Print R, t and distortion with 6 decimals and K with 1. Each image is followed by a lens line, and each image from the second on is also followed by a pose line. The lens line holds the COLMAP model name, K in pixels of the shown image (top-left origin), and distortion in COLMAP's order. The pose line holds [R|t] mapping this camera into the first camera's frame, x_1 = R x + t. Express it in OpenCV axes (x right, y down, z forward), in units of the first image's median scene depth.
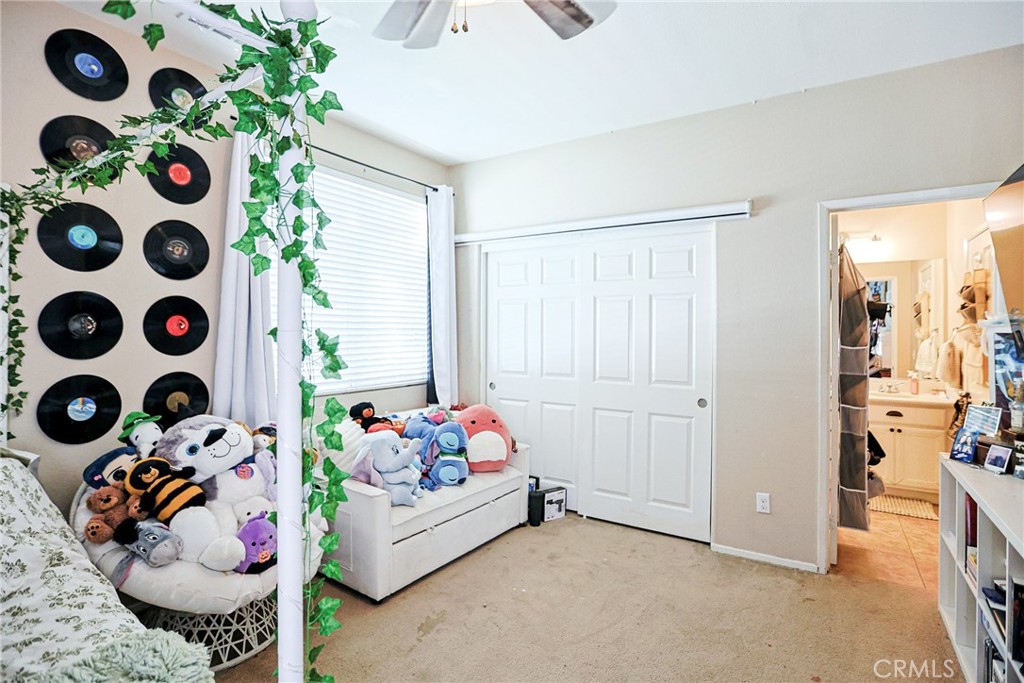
lens RADIAL K [[500.6, 0, 511.6], [0, 500.6, 333.3], [0, 0, 1]] dist [-0.057514, 0.024225]
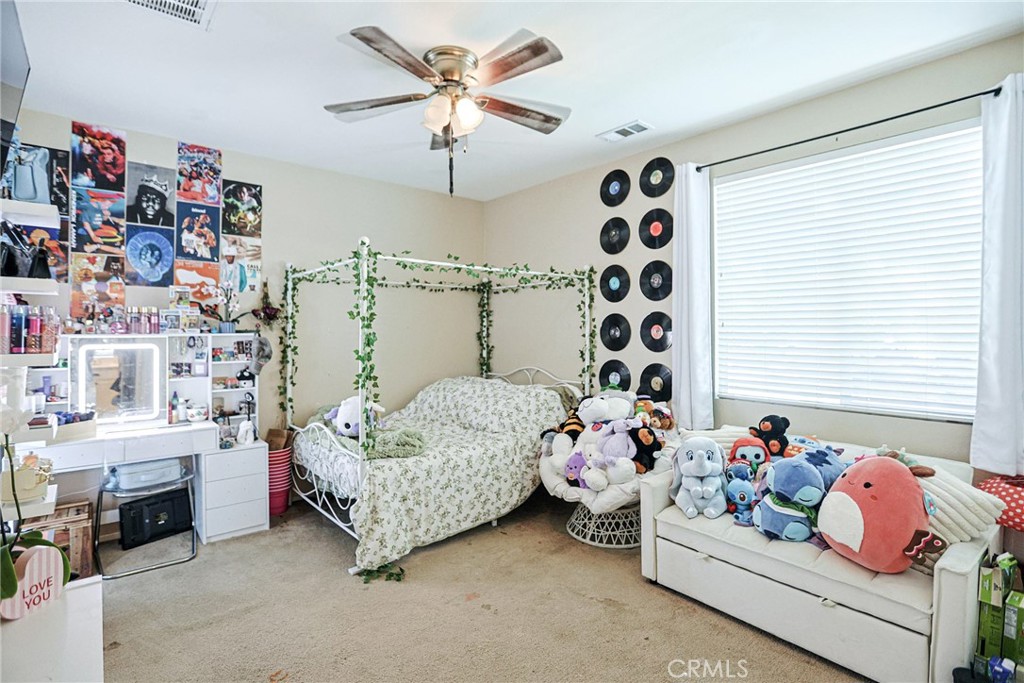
lens RADIAL K [[500.6, 0, 511.6], [0, 500.6, 333.3], [0, 0, 1]] dist [-0.057514, 0.024225]
pose [[-0.287017, -0.005702, -0.957909, 1.012816], [-0.010602, 0.999940, -0.002776, -0.002962], [0.957867, 0.009359, -0.287060, 1.167181]]
